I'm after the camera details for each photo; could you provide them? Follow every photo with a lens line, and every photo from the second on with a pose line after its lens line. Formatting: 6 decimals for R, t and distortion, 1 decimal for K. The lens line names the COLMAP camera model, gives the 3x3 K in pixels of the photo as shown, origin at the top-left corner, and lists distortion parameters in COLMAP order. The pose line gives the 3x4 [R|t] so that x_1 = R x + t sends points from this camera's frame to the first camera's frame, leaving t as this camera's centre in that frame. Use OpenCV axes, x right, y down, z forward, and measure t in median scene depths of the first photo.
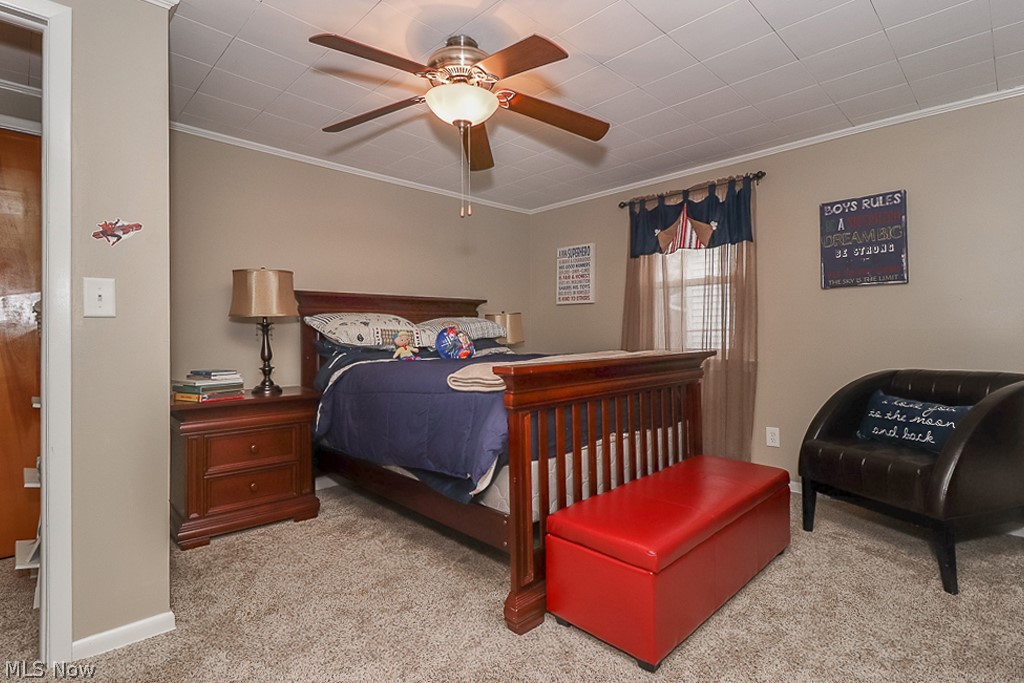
lens RADIAL K [[508.9, 0, 500.8], [0, 508.9, 328.0], [0, 0, 1]] dist [0.001698, -0.000362]
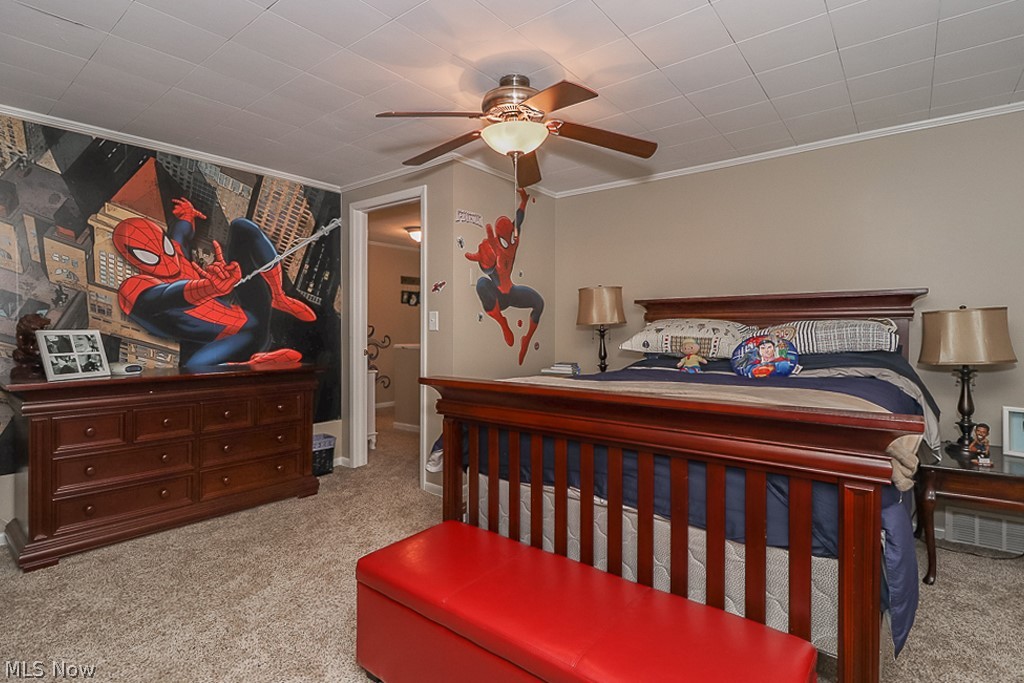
lens RADIAL K [[508.9, 0, 500.8], [0, 508.9, 328.0], [0, 0, 1]] dist [0.001698, -0.000362]
pose [[0.121833, 0.015971, -0.992422, 0.731750], [0.016741, 0.999695, 0.018143, -0.038761], [0.992409, -0.018825, 0.121528, 0.607227]]
